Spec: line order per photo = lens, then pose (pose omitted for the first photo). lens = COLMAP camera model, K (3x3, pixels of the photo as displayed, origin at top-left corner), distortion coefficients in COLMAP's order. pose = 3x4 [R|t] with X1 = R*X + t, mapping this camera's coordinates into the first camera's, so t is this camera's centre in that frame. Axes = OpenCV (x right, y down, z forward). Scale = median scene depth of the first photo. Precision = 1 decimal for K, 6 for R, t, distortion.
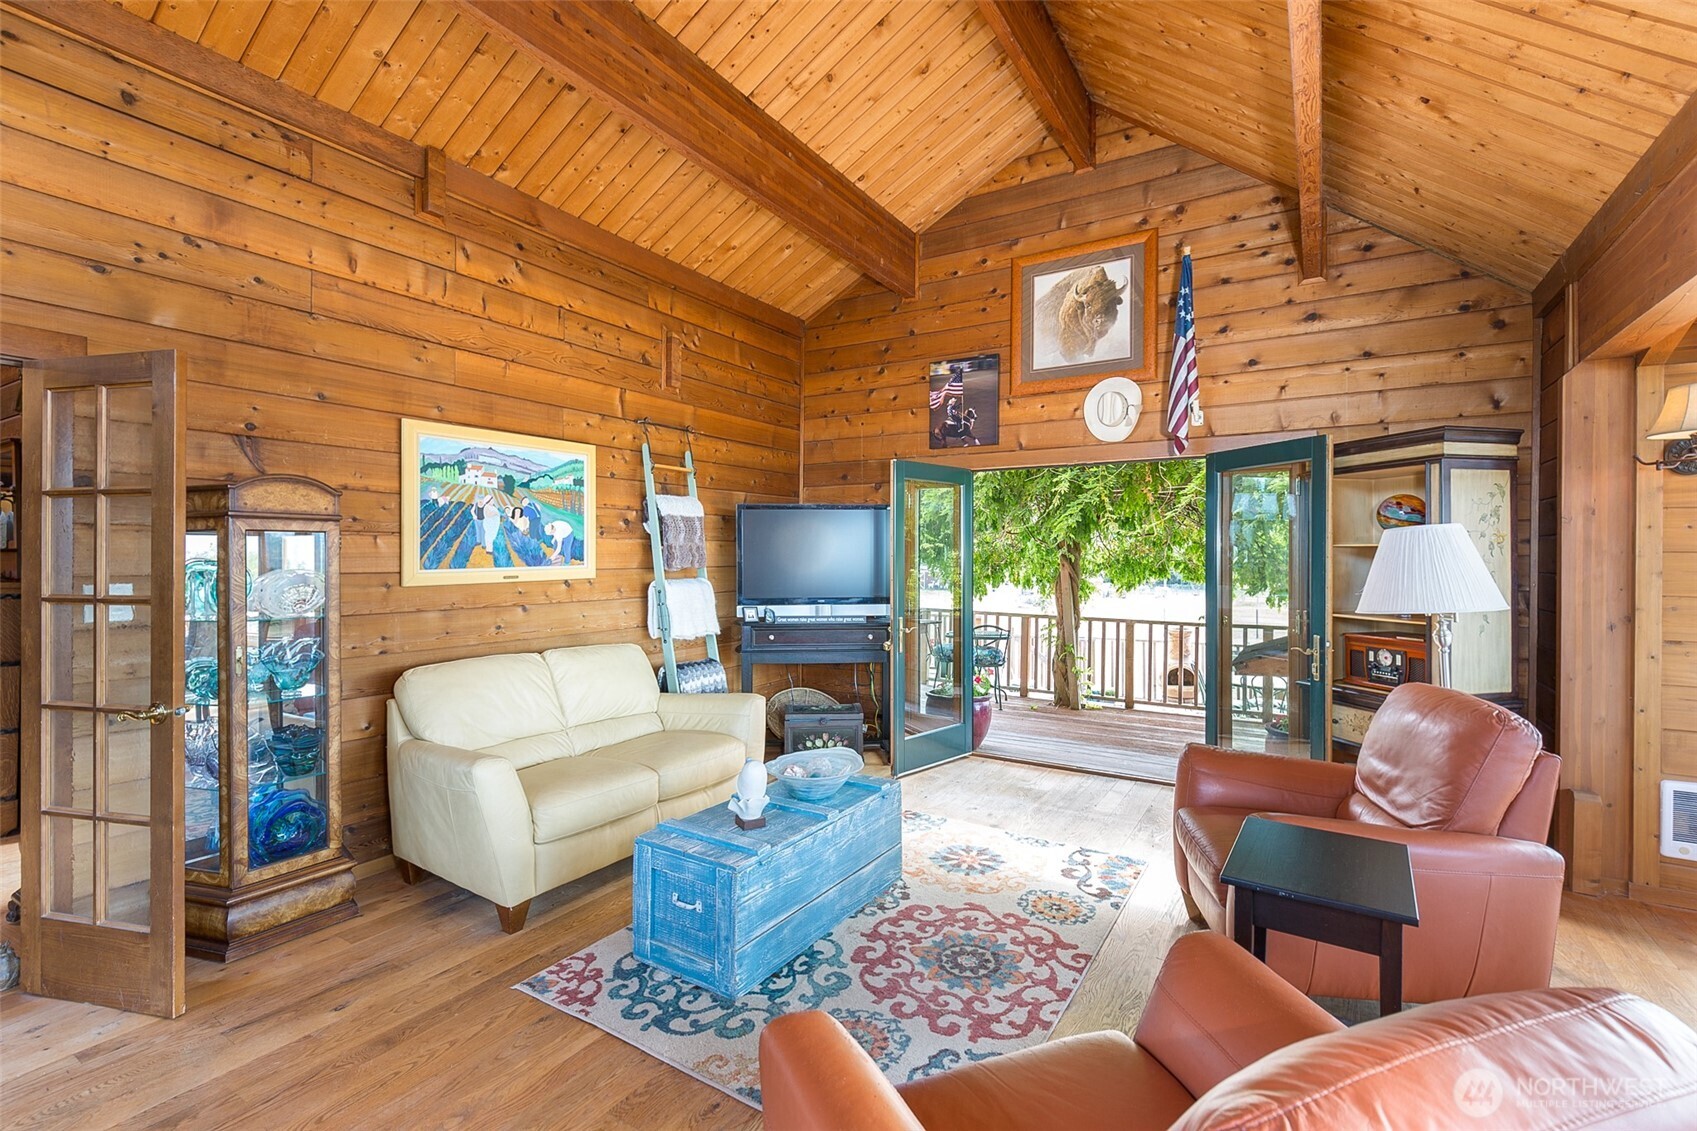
lens RADIAL K [[775.5, 0, 824.2], [0, 775.5, 560.9], [0, 0, 1]] dist [0.008021, -0.000615]
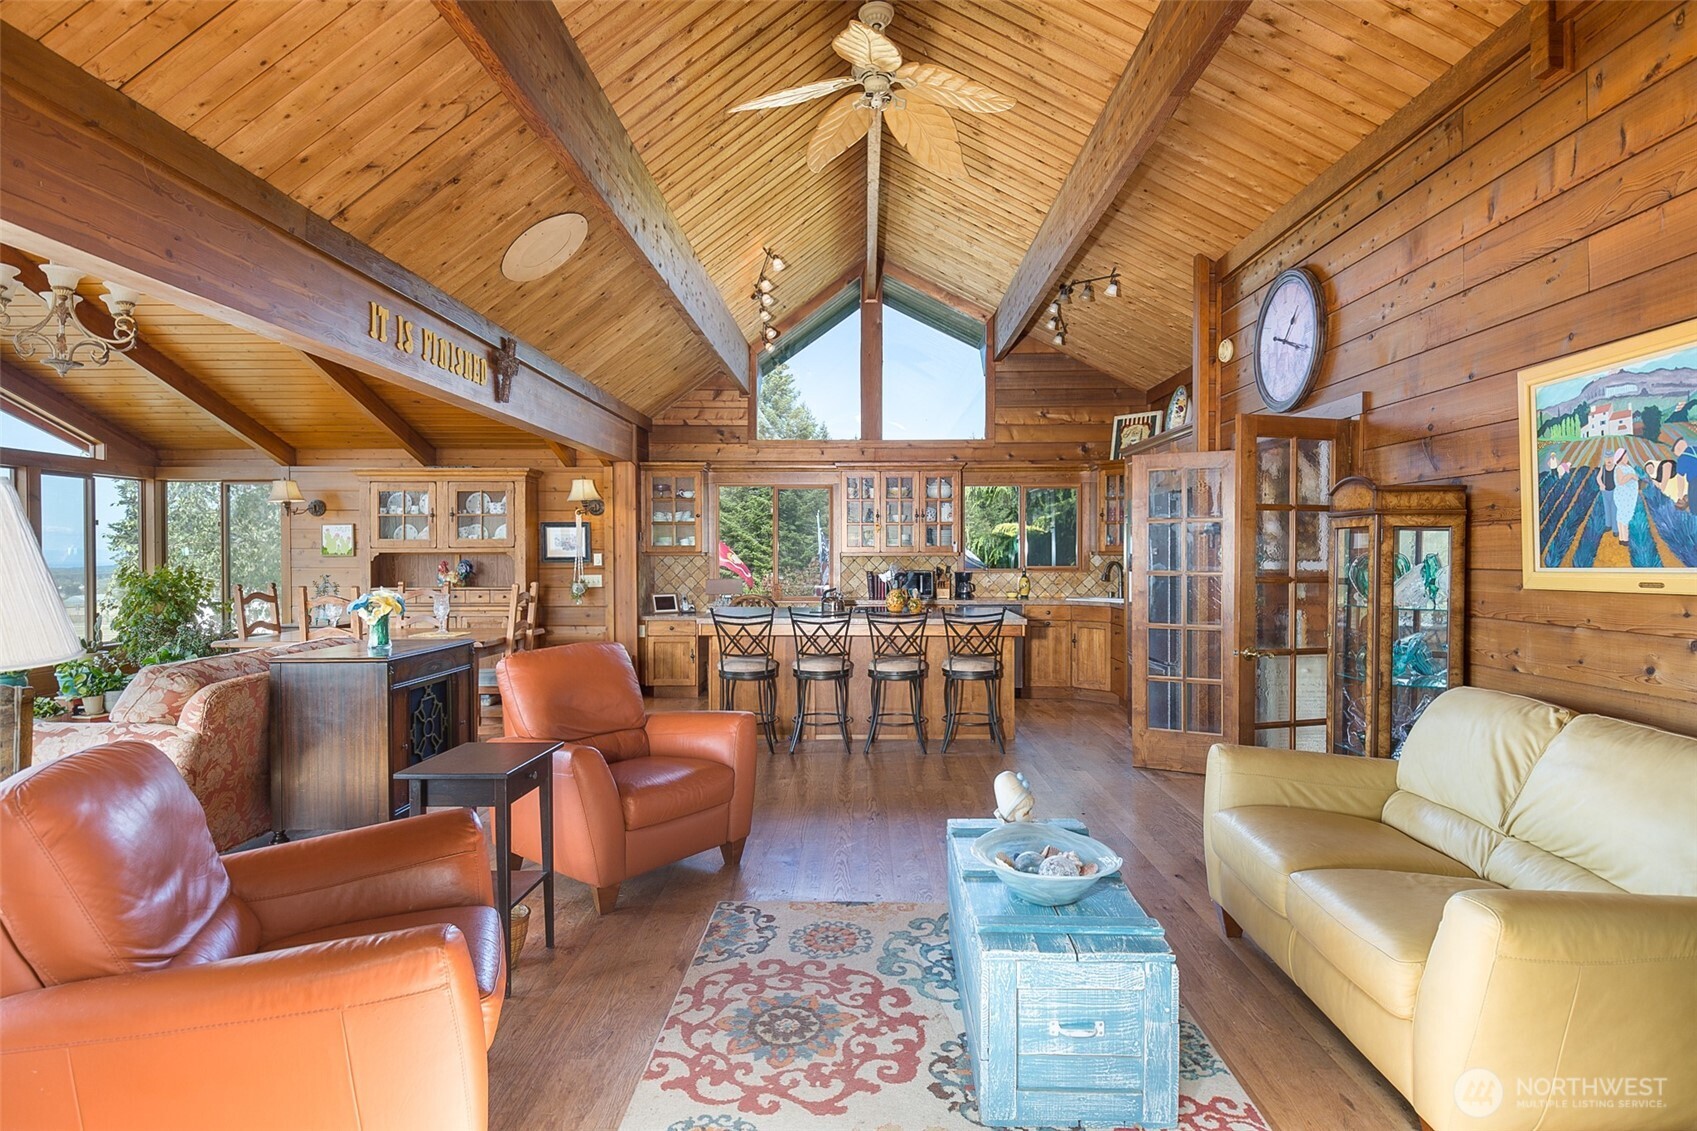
lens RADIAL K [[954.9, 0, 913.1], [0, 954.9, 560.2], [0, 0, 1]] dist [-0.004256, -0.000702]
pose [[-0.819966, -0.001740, -0.572410, 0.400124], [-0.008727, 0.999917, 0.009460, 0.000718], [0.572346, 0.012752, -0.819913, 1.154545]]
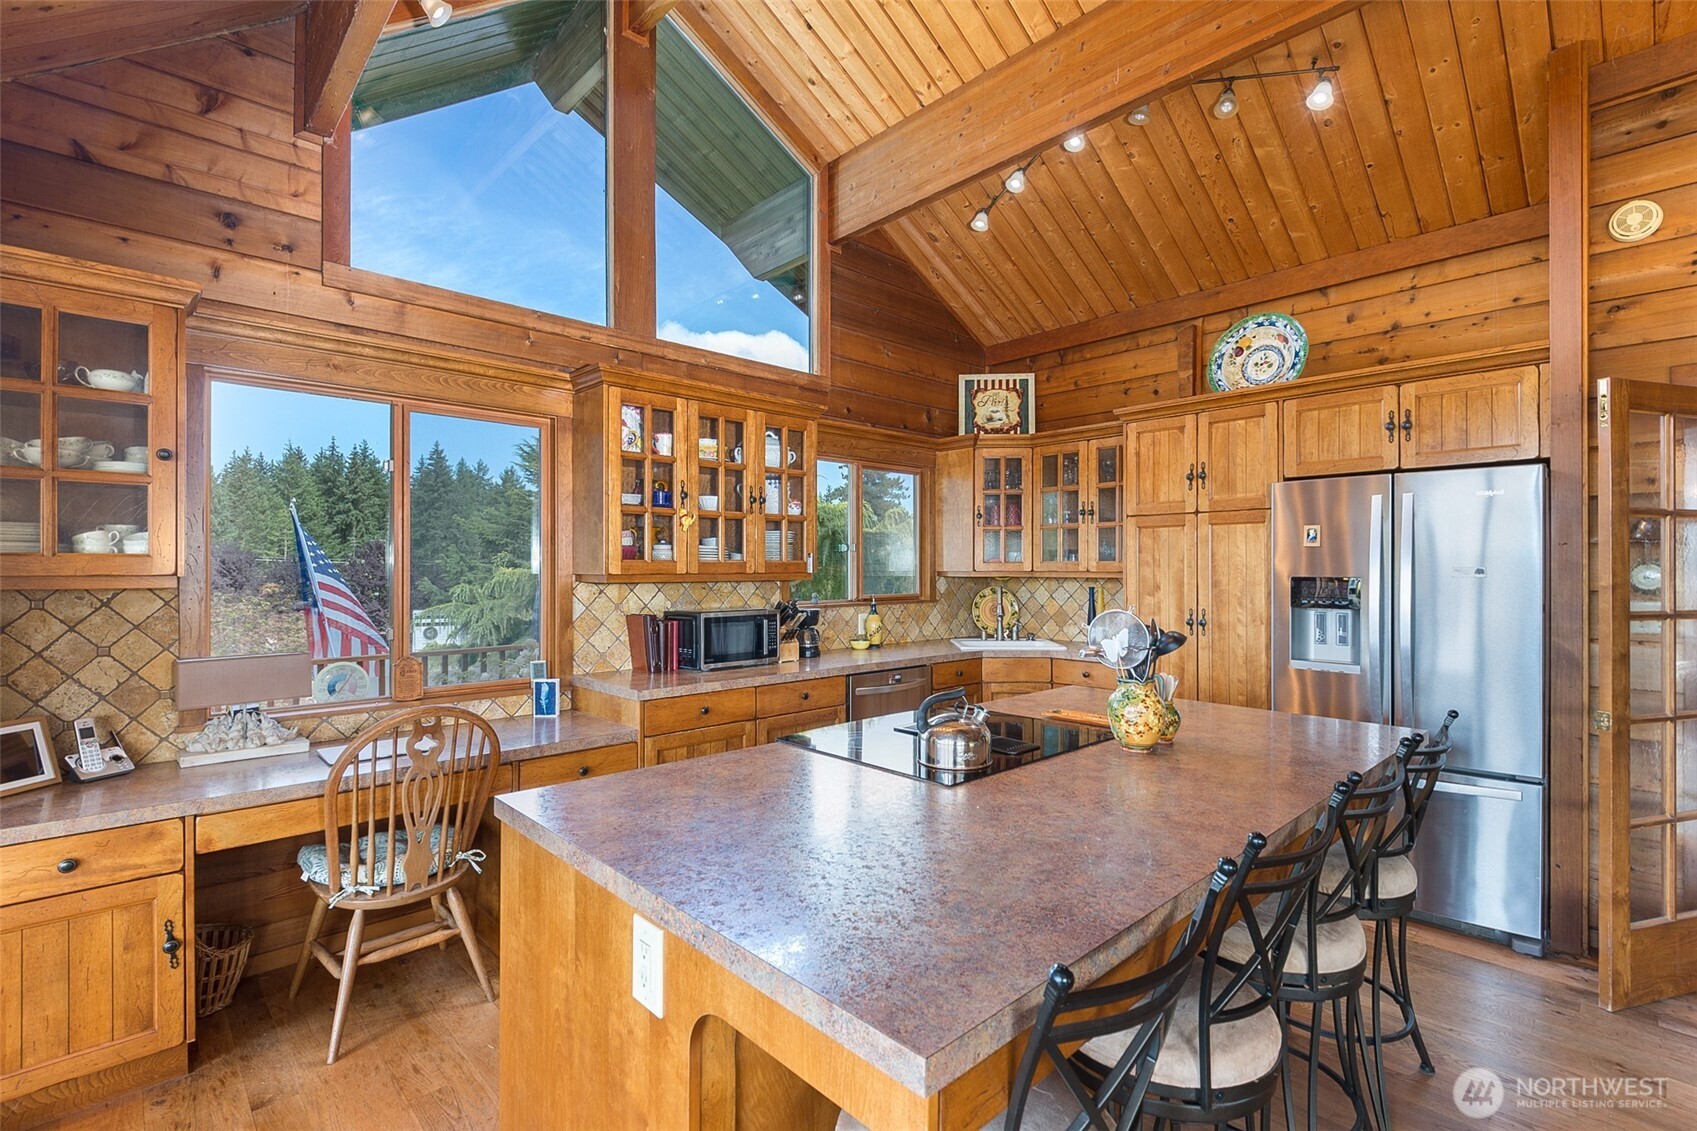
lens RADIAL K [[785.1, 0, 884.4], [0, 785.1, 572.6], [0, 0, 1]] dist [0.002614, -0.005613]
pose [[-0.224624, -0.002121, -0.974443, 0.006275], [-0.005276, 0.999986, -0.000961, 0.001642], [0.974431, 0.004925, -0.224632, -0.180620]]
